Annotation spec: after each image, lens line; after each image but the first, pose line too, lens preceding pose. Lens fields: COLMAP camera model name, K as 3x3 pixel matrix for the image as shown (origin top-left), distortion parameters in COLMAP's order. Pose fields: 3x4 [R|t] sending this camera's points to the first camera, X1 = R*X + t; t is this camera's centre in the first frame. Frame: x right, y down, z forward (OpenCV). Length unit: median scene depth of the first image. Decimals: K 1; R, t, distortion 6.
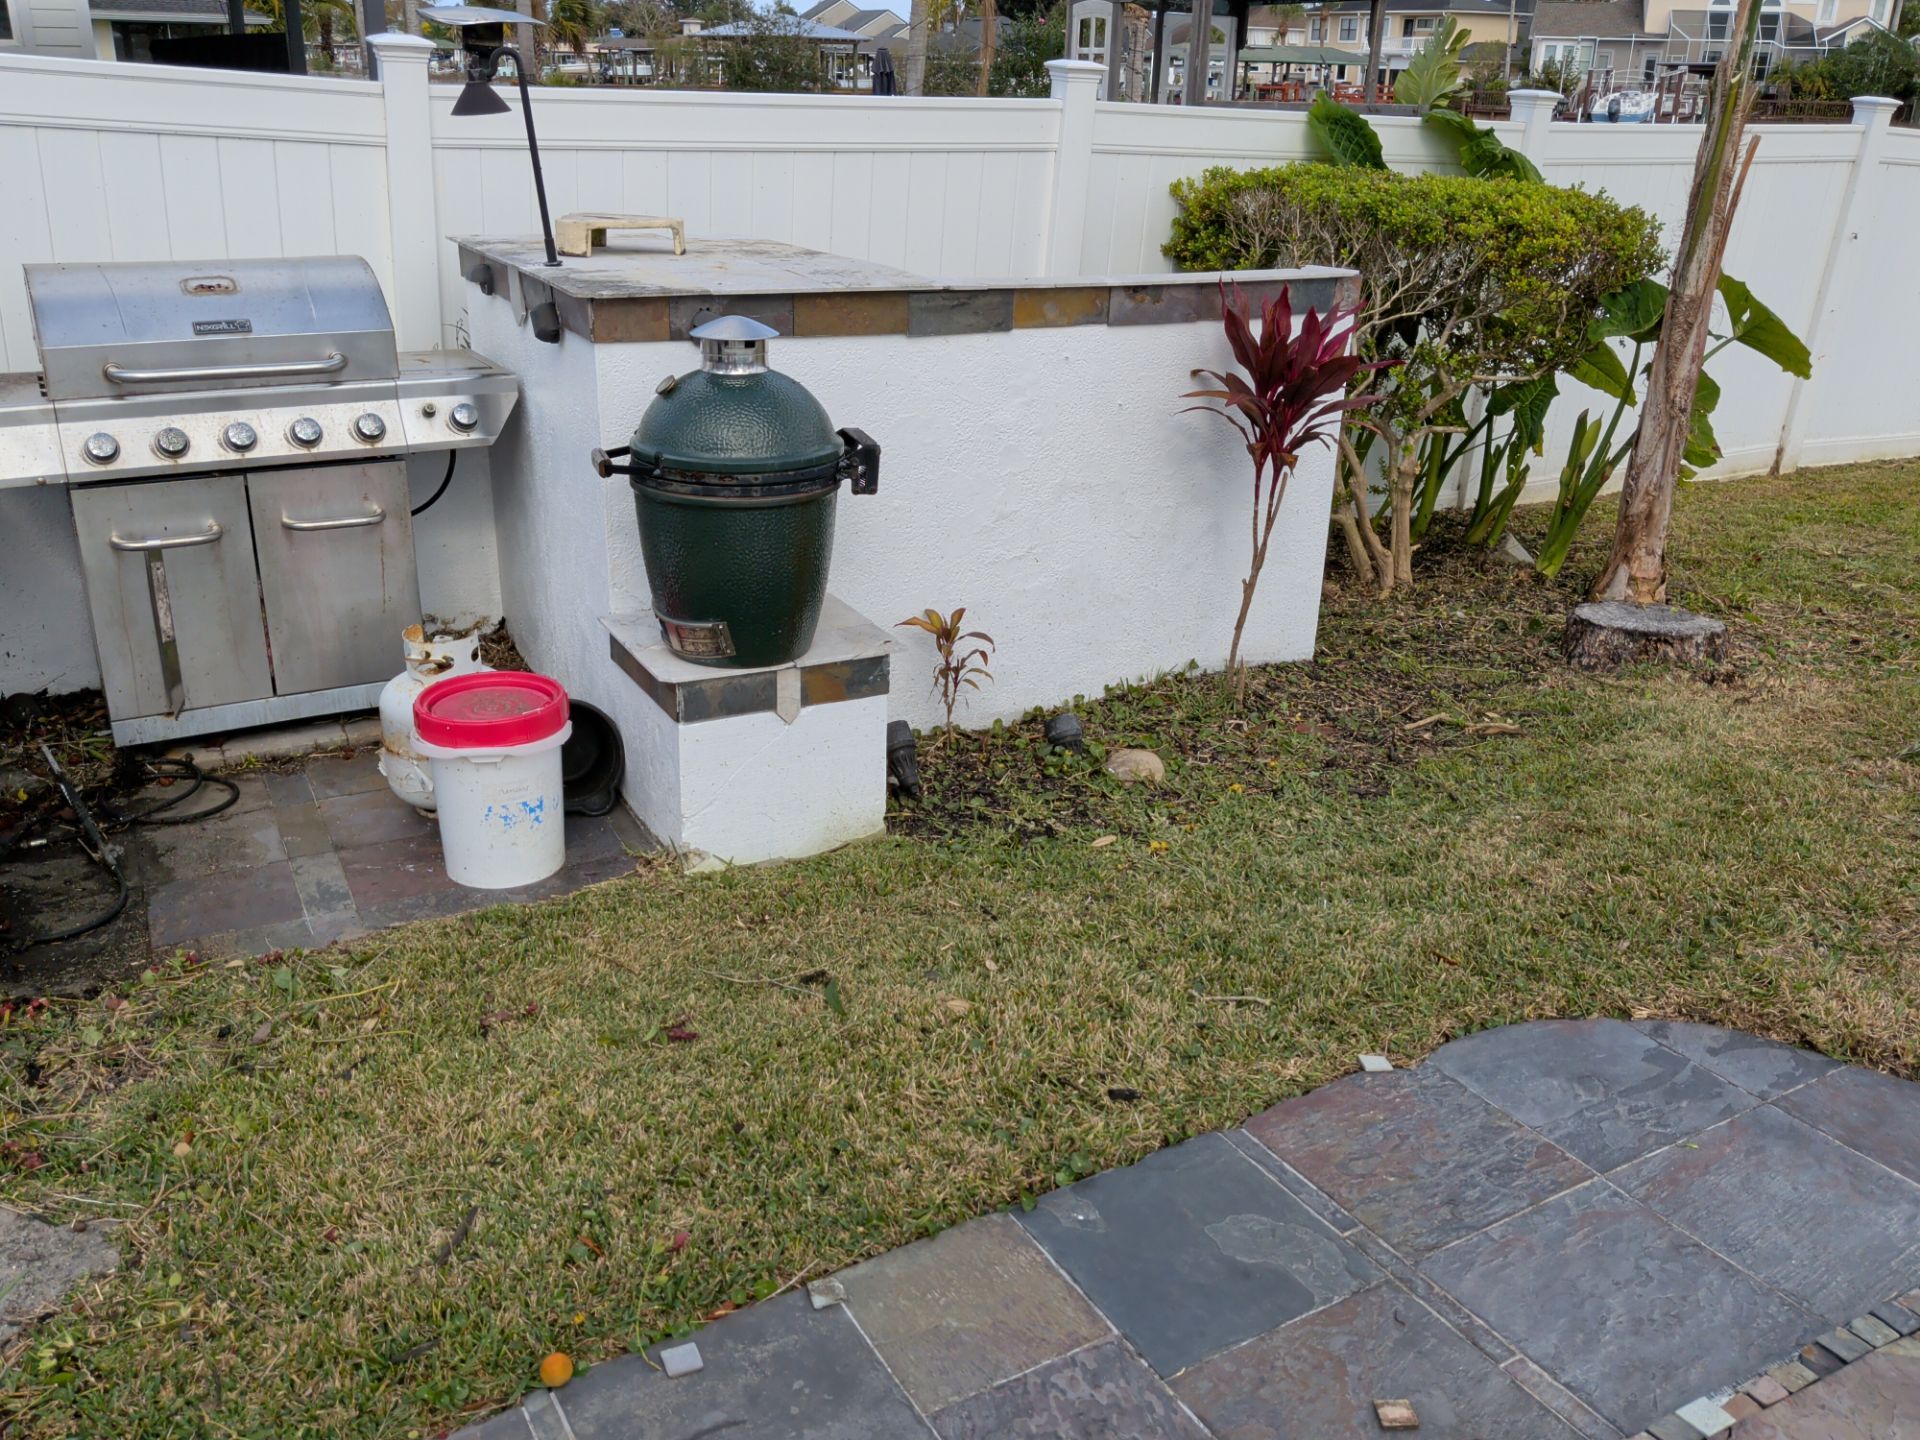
lens RADIAL K [[1619.7, 0, 959.7], [0, 1619.7, 709.9], [0, 0, 1]] dist [0.075392, -0.118215]
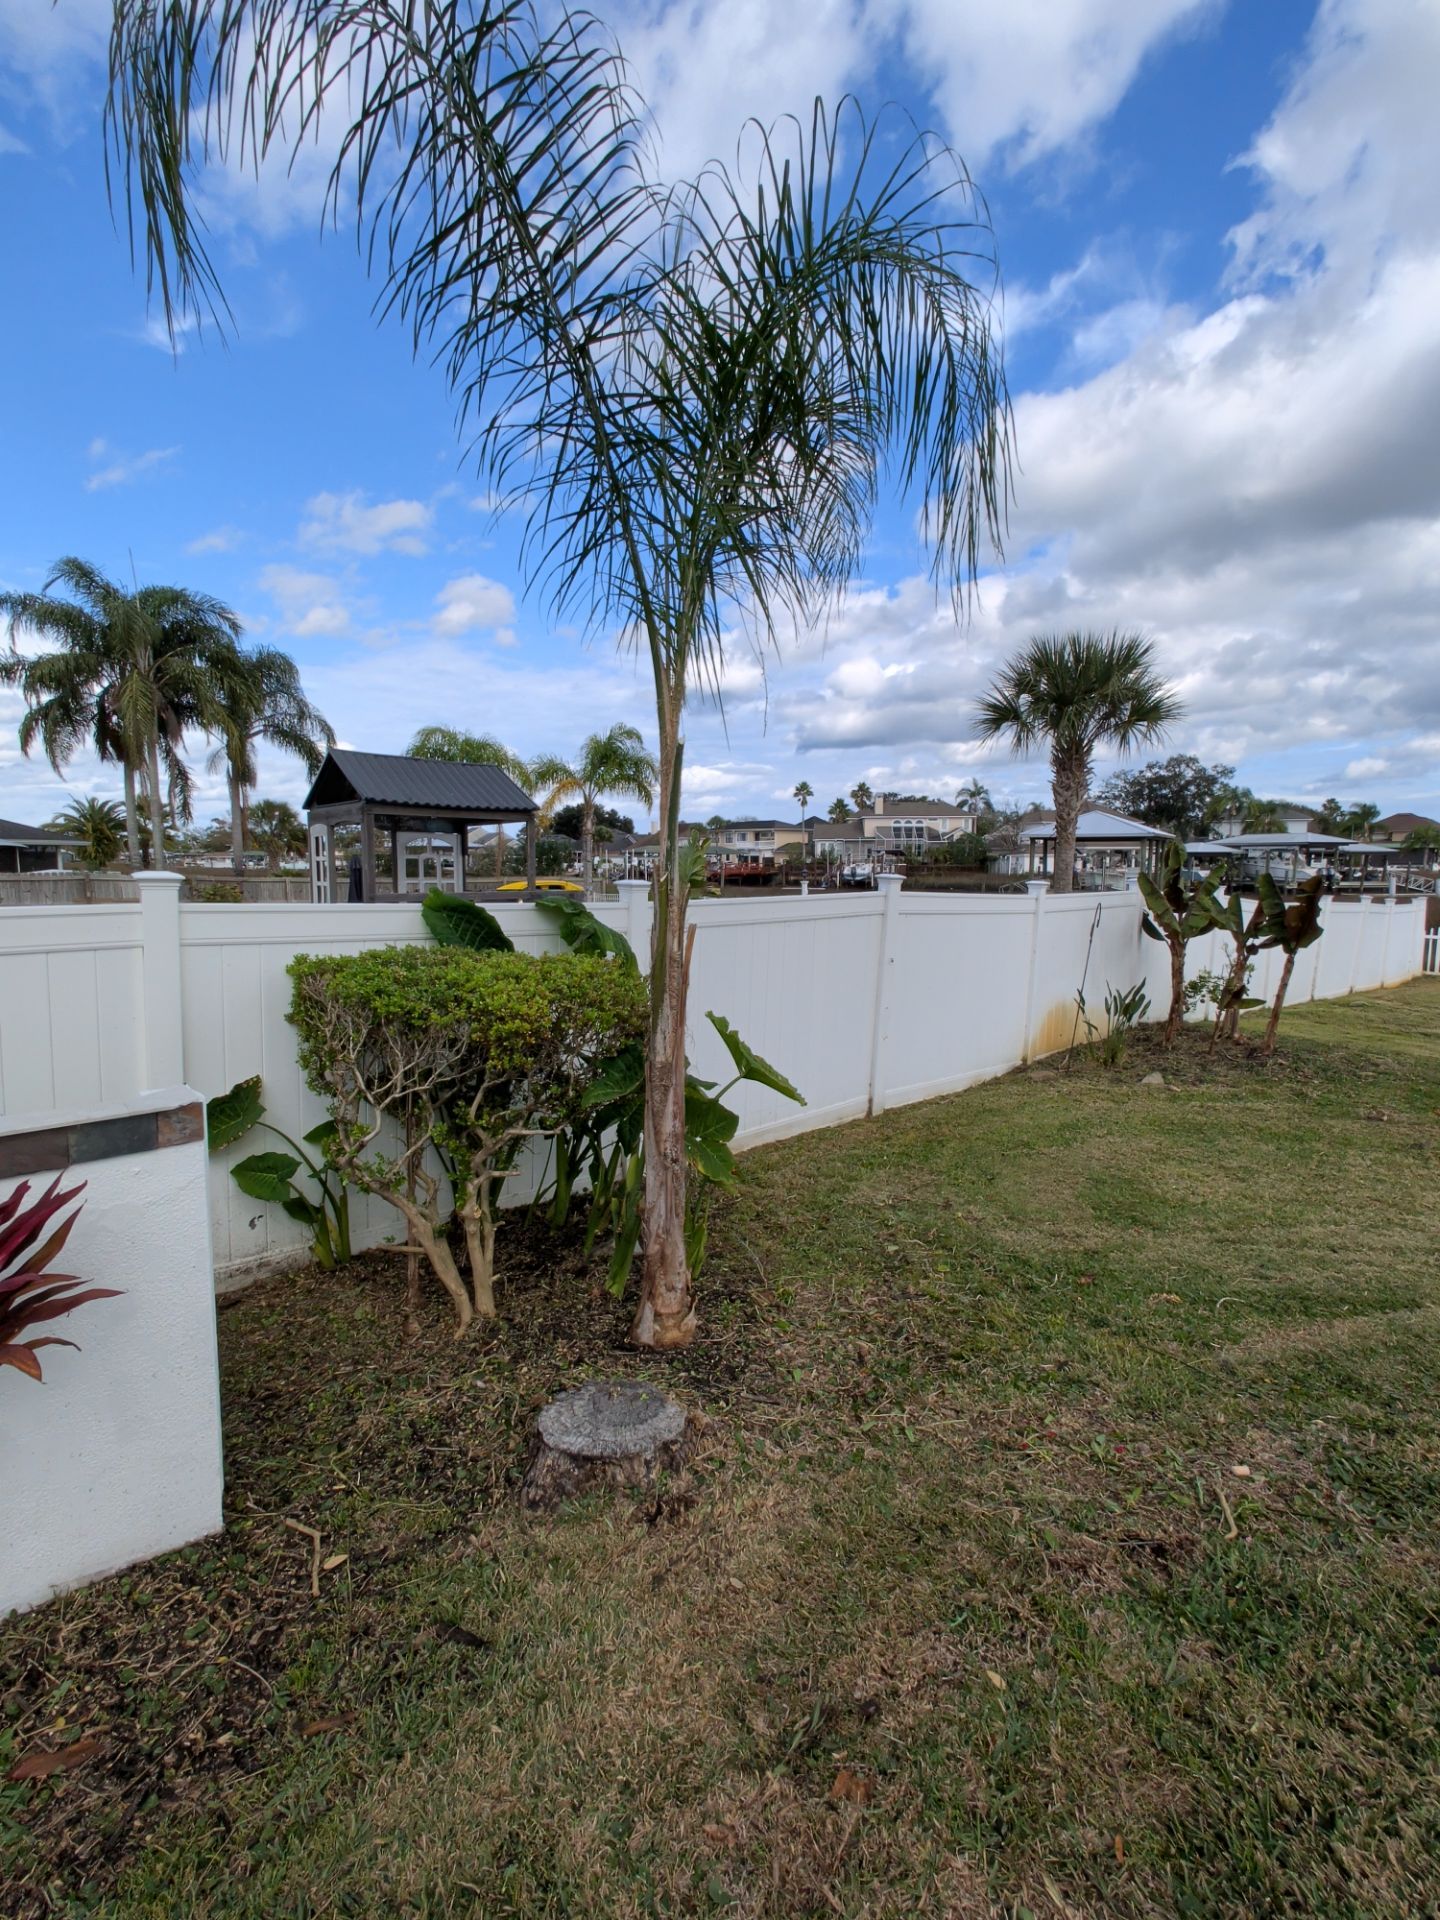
lens RADIAL K [[855.8, 0, 716.0], [0, 855.8, 947.5], [0, 0, 1]] dist [0.004842, 0.001517]
pose [[0.981850, -0.043023, 0.184715, 0.328651], [0.090503, 0.962174, -0.256964, -0.151880], [-0.166672, 0.269018, 0.948604, 0.365807]]
